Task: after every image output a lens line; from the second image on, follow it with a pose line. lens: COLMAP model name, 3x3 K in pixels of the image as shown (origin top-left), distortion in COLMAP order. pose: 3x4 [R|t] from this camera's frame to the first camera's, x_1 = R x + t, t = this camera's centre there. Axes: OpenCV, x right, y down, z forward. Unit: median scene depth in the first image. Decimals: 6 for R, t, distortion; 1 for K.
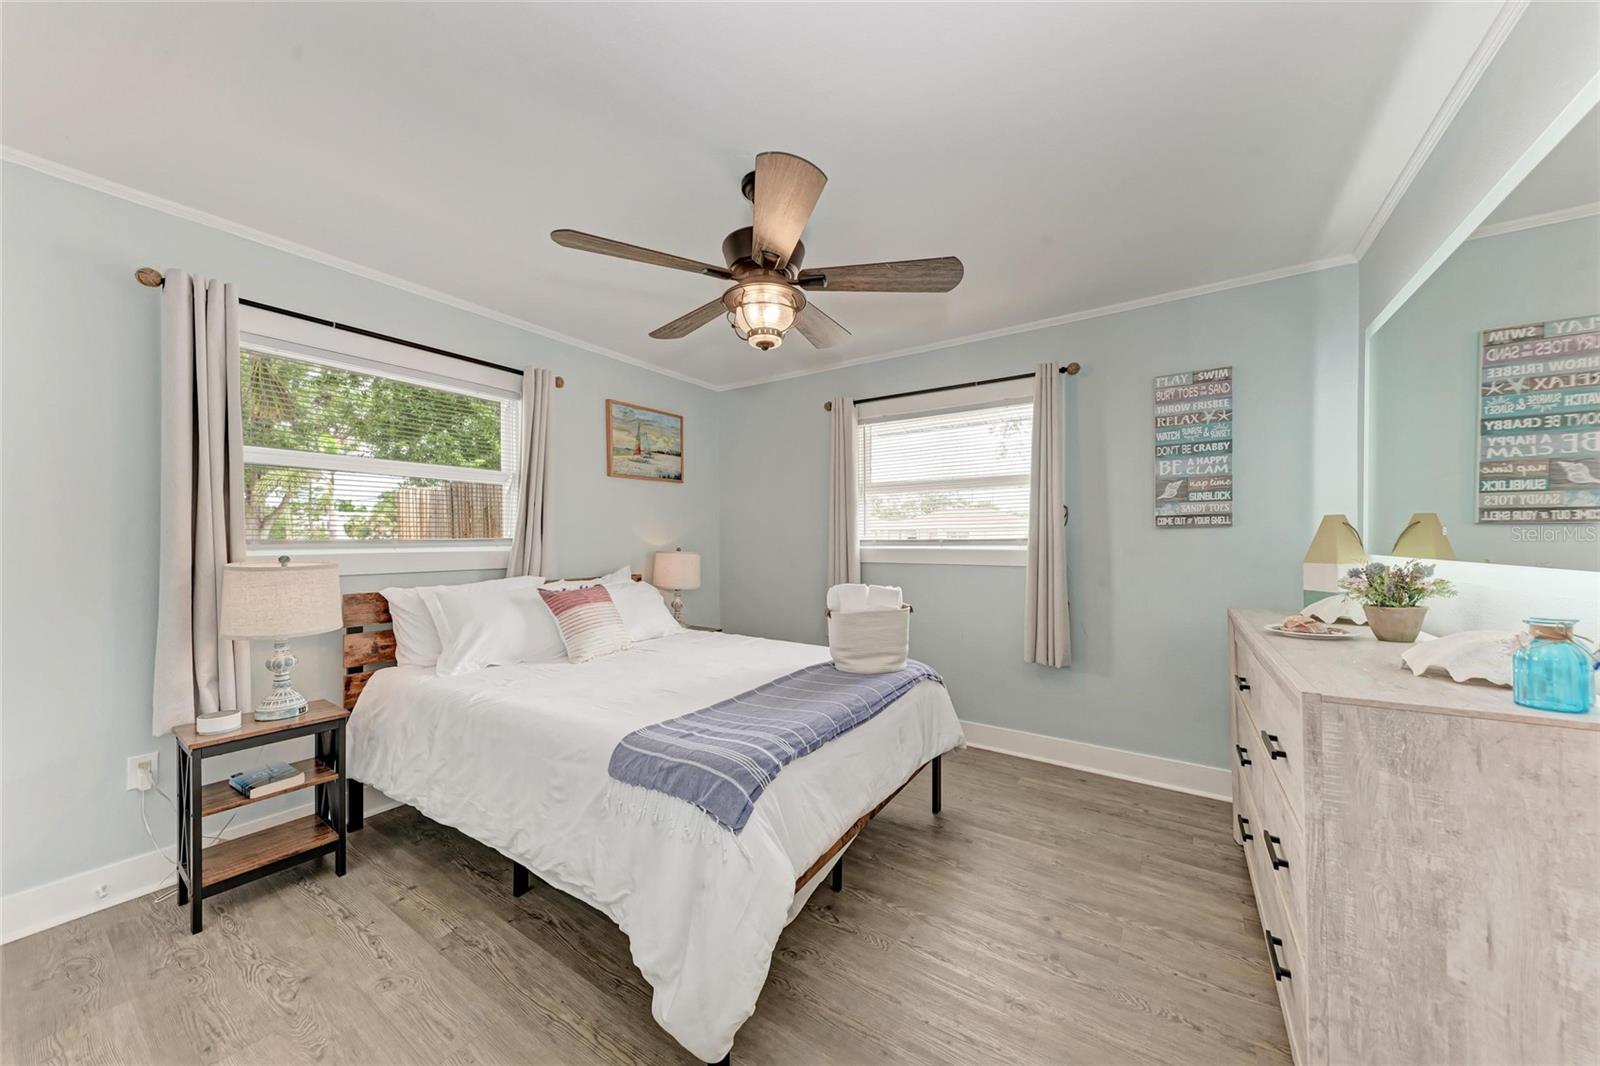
lens RADIAL K [[547.4, 0, 804.5], [0, 547.4, 541.8], [0, 0, 1]] dist [0.019242, -0.005953]
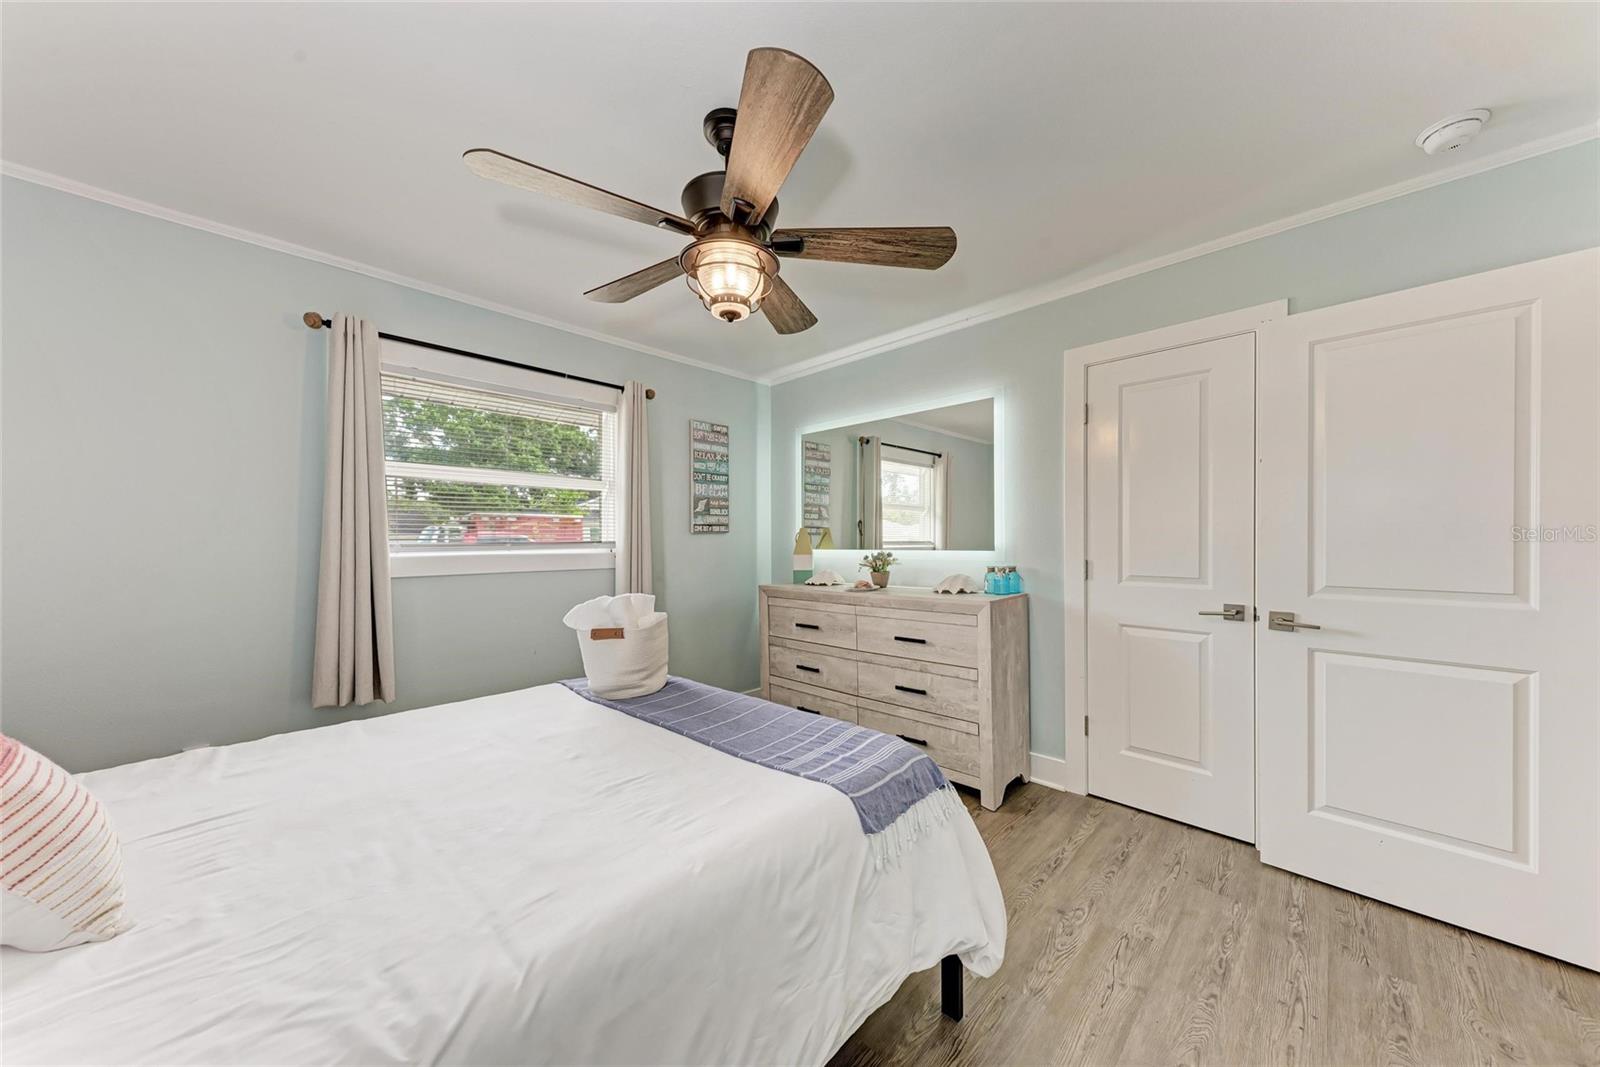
lens RADIAL K [[547.4, 0, 804.5], [0, 547.4, 542.3], [0, 0, 1]] dist [0.019242, -0.005953]
pose [[0.169811, -0.000362, 0.985477, -0.655089], [0.009529, 0.999954, -0.001275, 0.000898], [-0.985431, 0.009608, 0.169807, 0.544486]]
